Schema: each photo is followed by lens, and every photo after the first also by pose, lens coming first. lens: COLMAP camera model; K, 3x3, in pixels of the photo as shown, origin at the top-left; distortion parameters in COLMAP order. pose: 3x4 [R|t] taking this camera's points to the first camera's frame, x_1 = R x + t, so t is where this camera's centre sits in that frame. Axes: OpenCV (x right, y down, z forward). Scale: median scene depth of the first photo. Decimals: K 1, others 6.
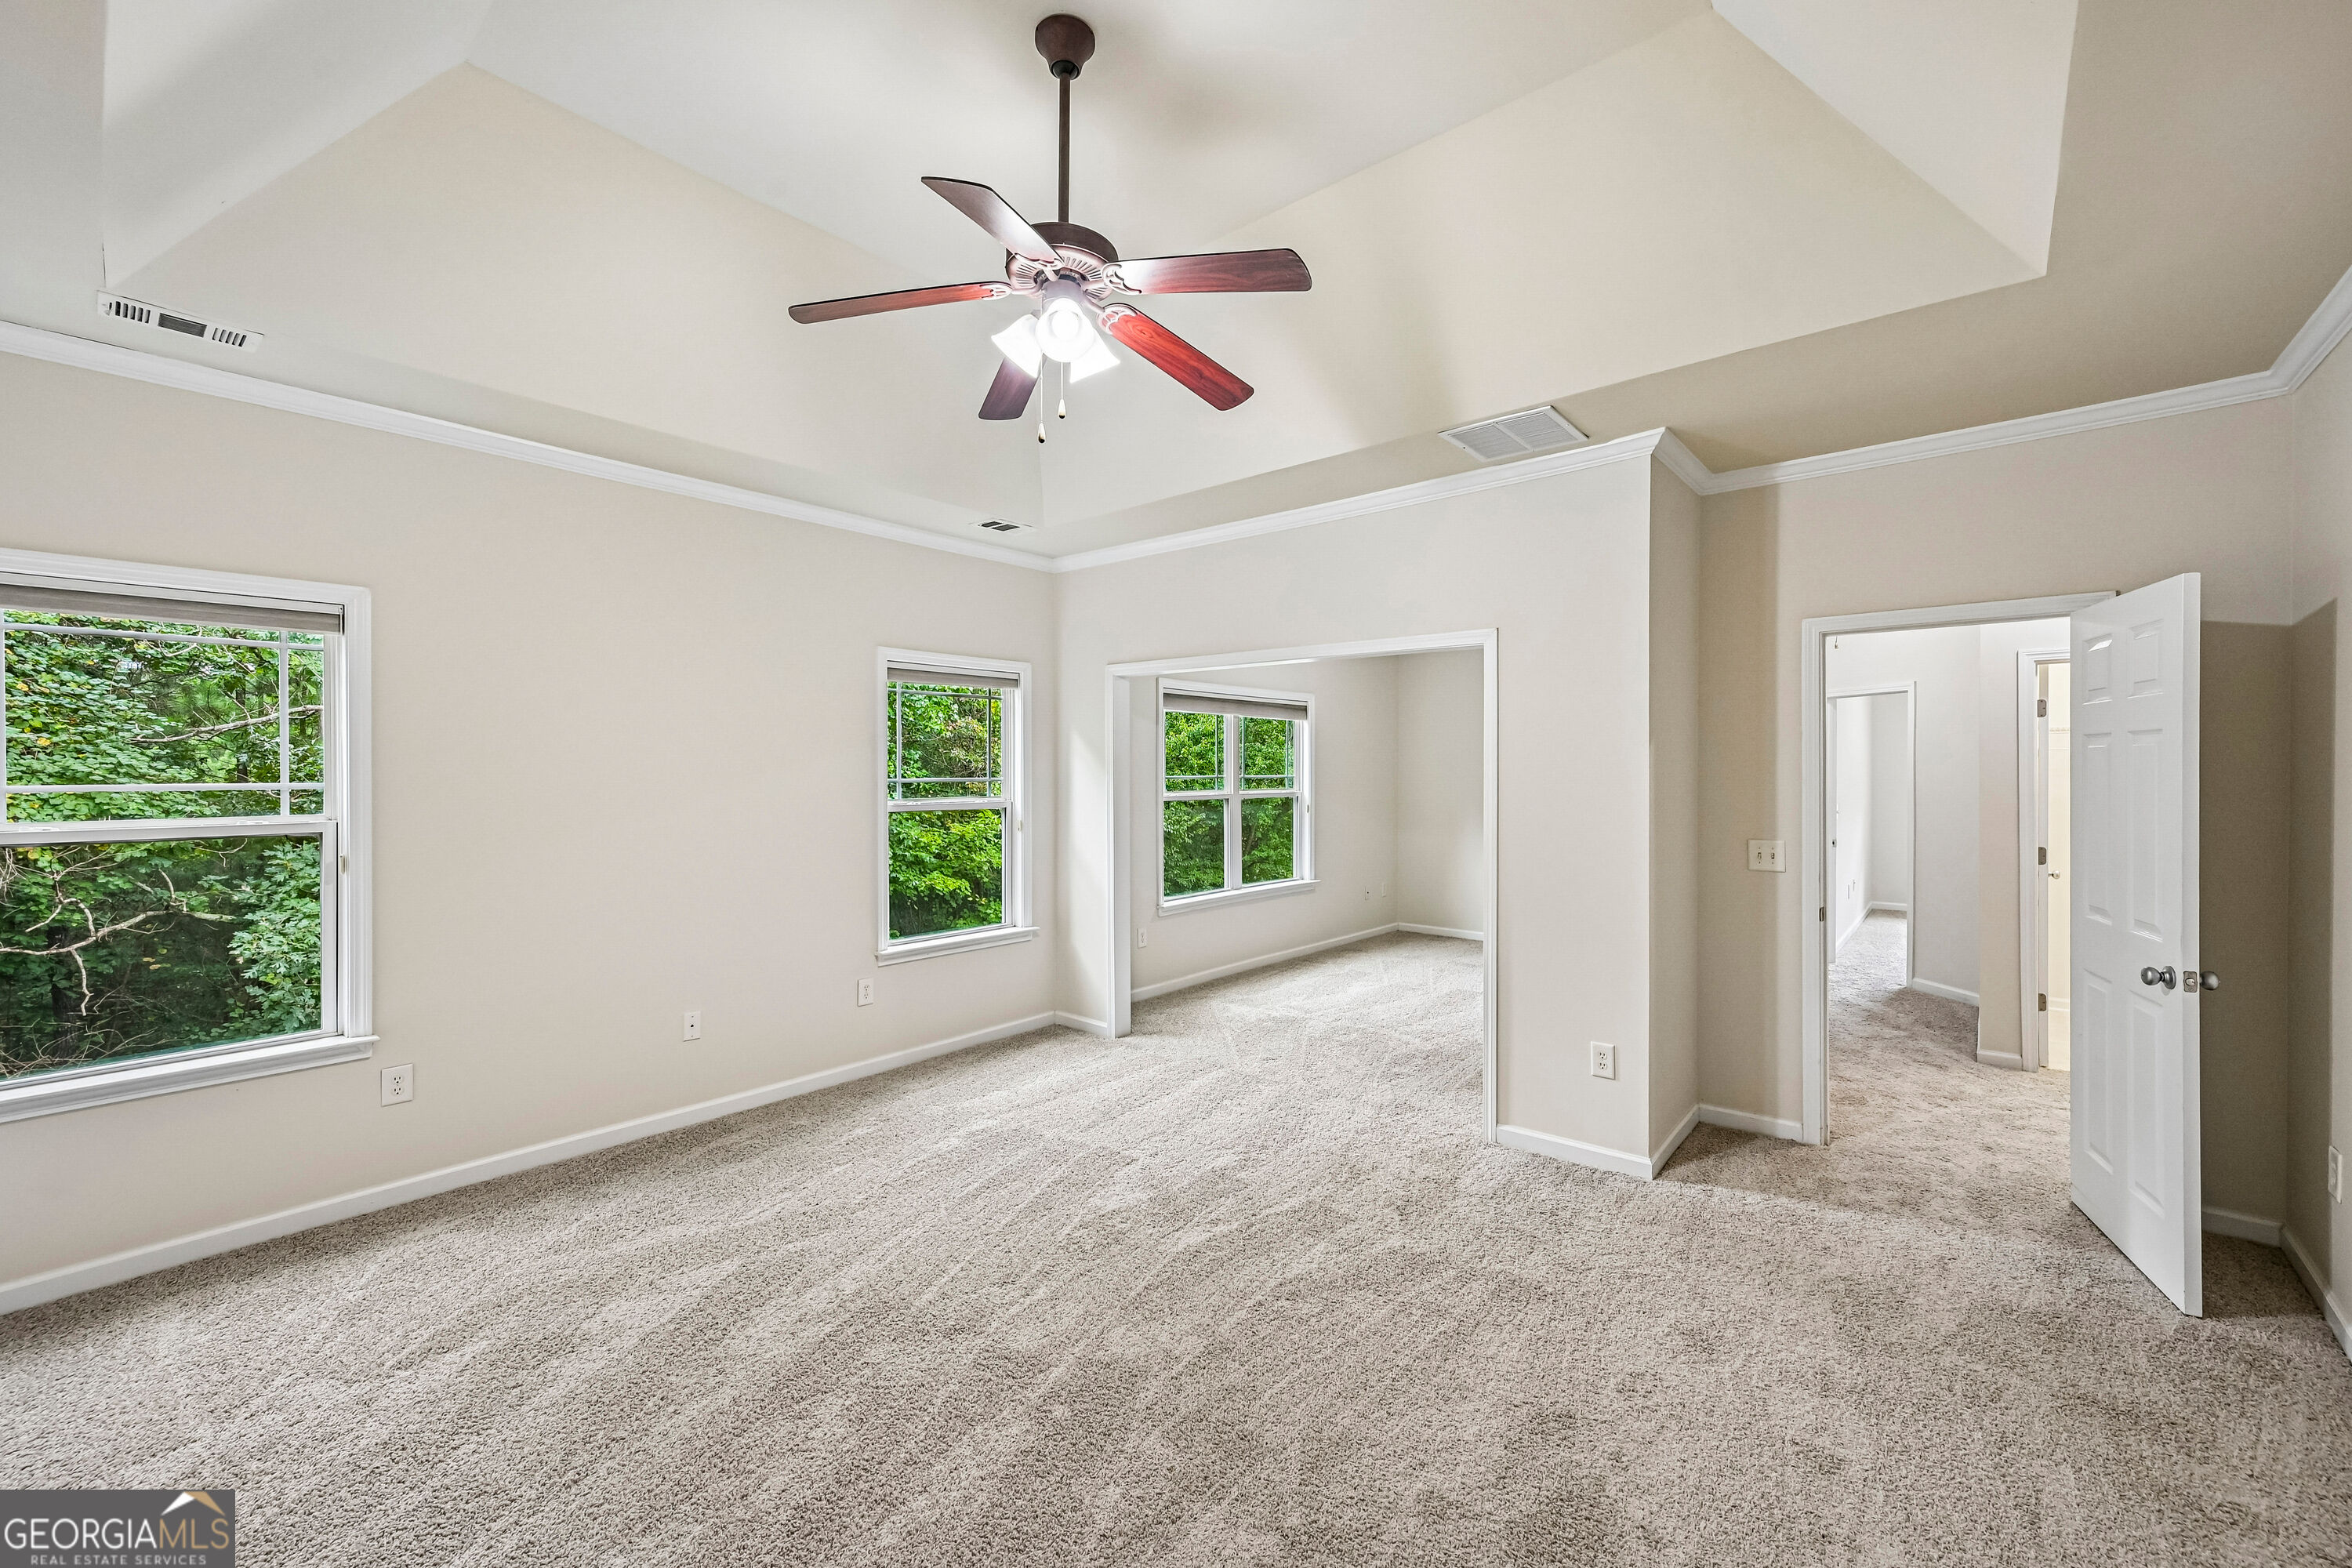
lens RADIAL K [[939.8, 0, 1176.0], [0, 939.8, 784.0], [0, 0, 1]] dist [0.000938, 0.000054]
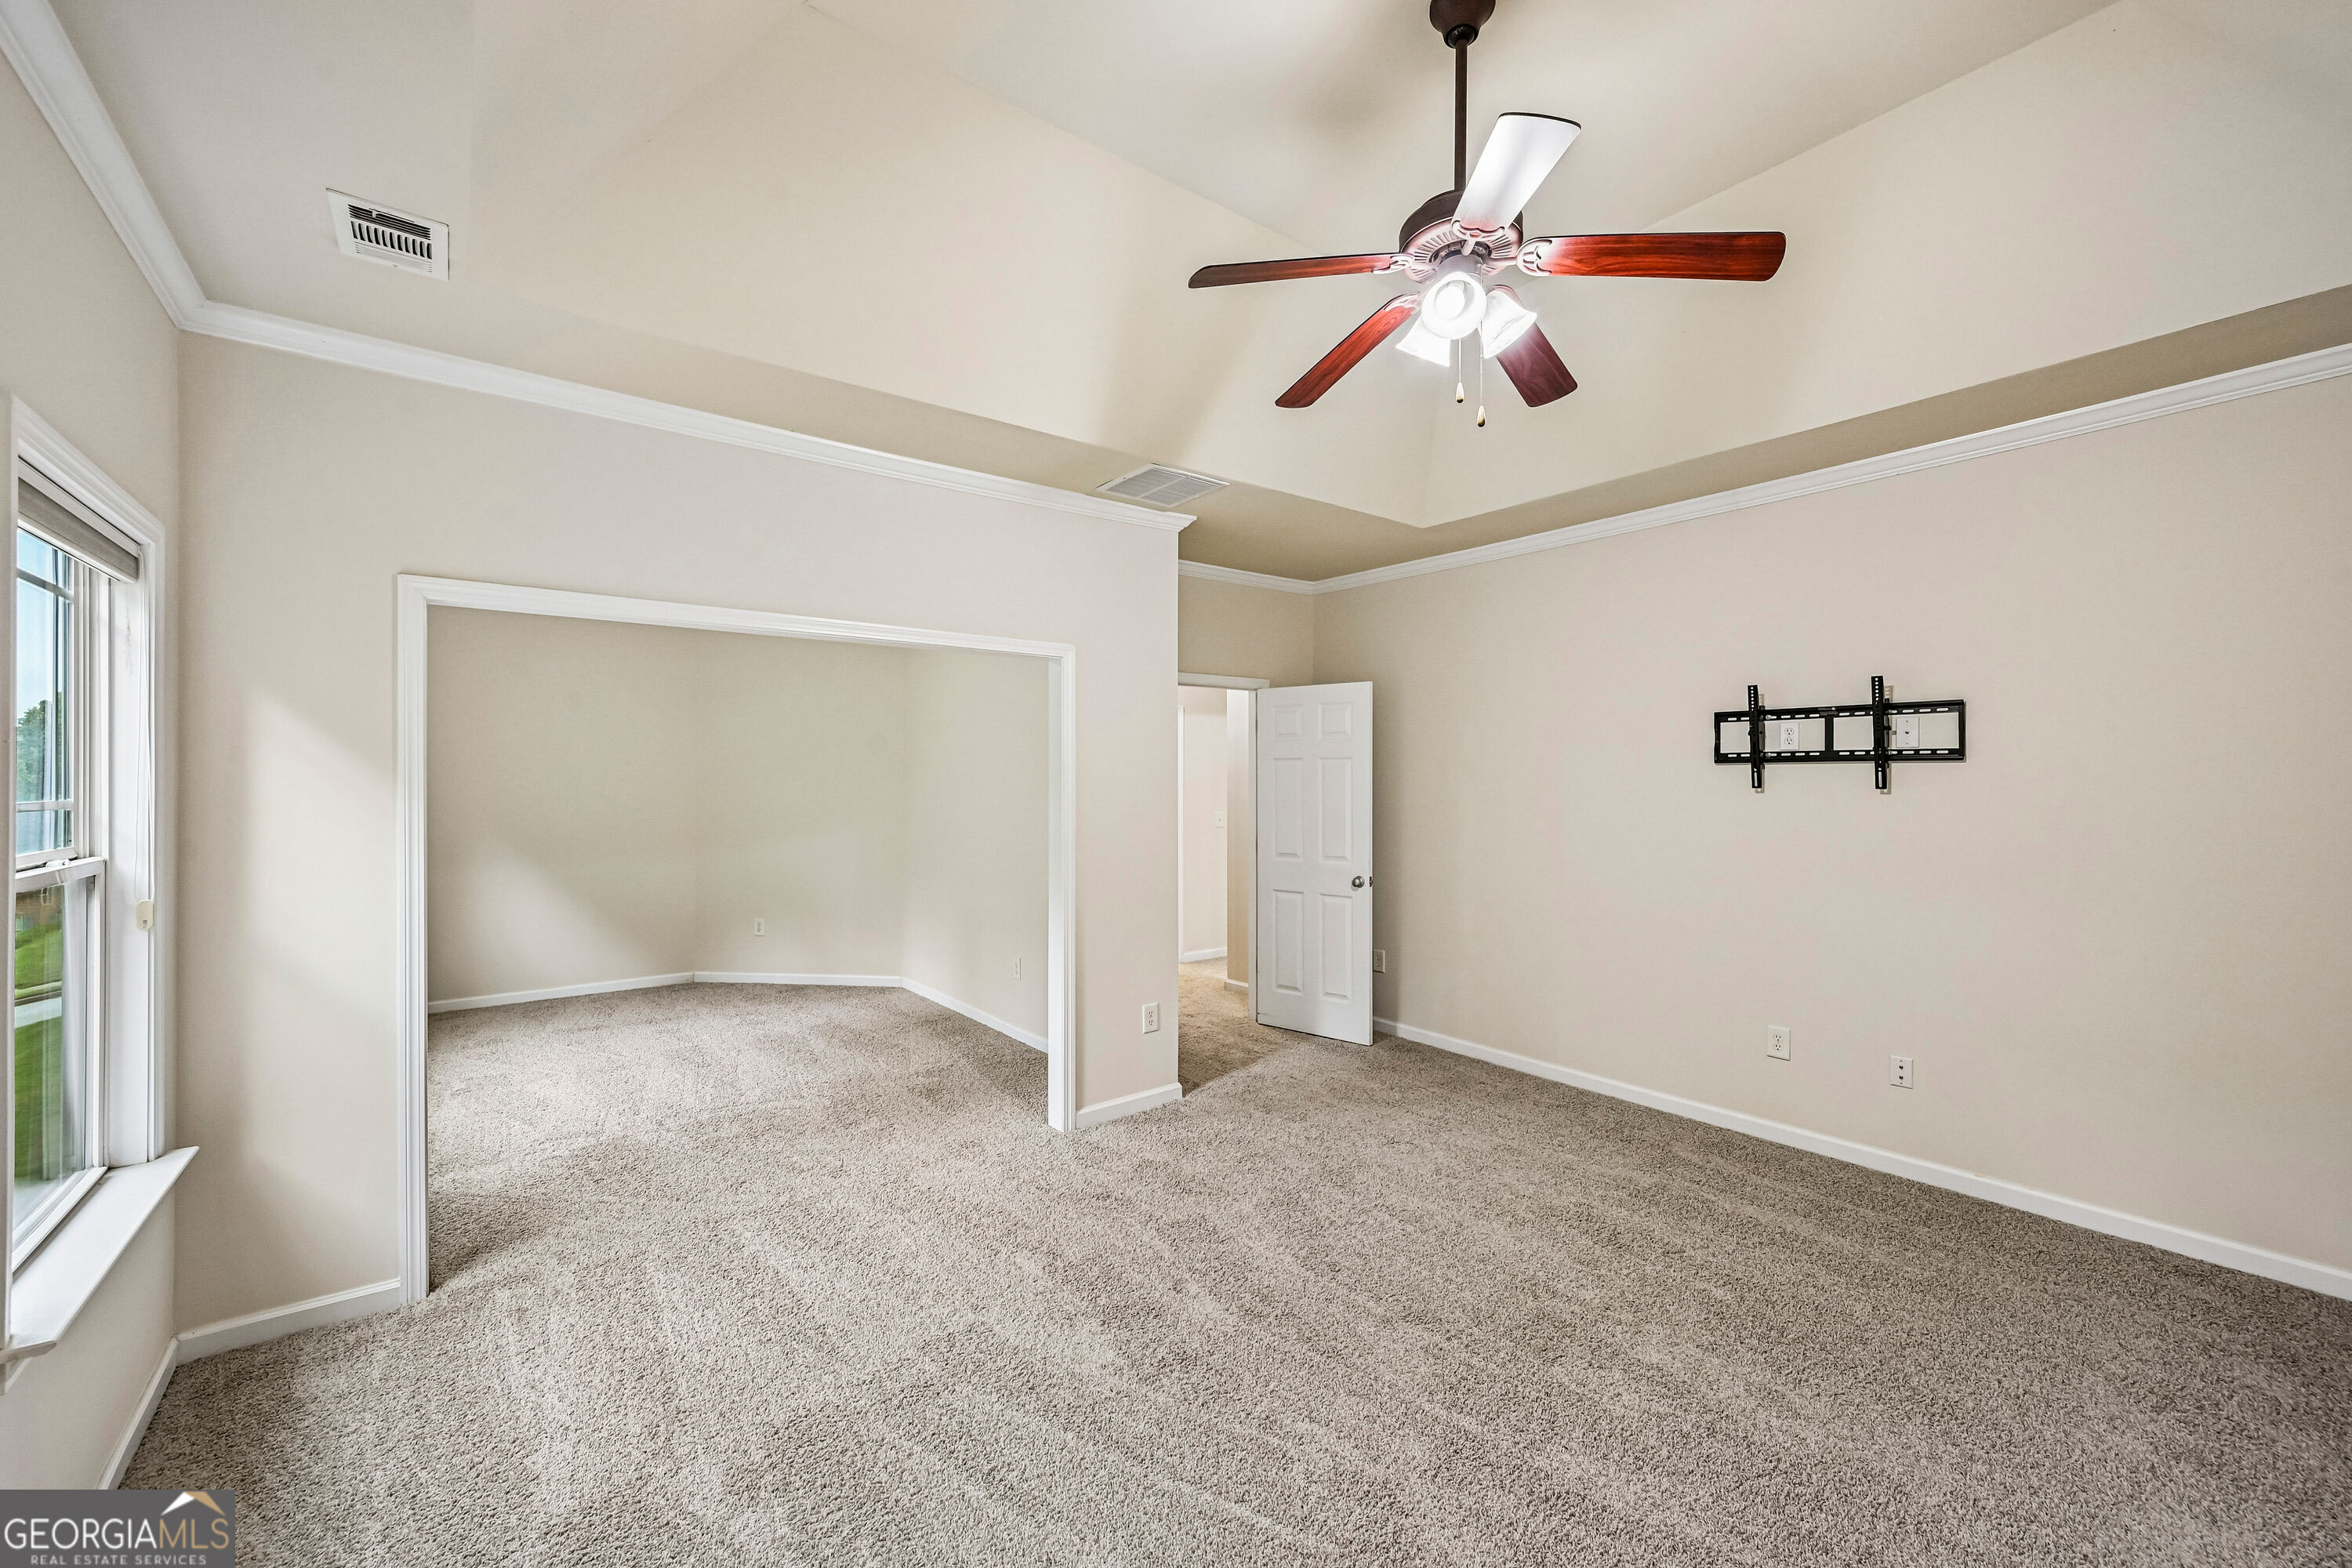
lens RADIAL K [[936.3, 0, 1176.0], [0, 936.3, 784.0], [0, 0, 1]] dist [0.000348, 0.000025]
pose [[0.199526, -0.000375, 0.979892, -0.626580], [0.018018, 0.999832, -0.003286, -0.003465], [-0.979727, 0.018311, 0.199499, 0.623091]]
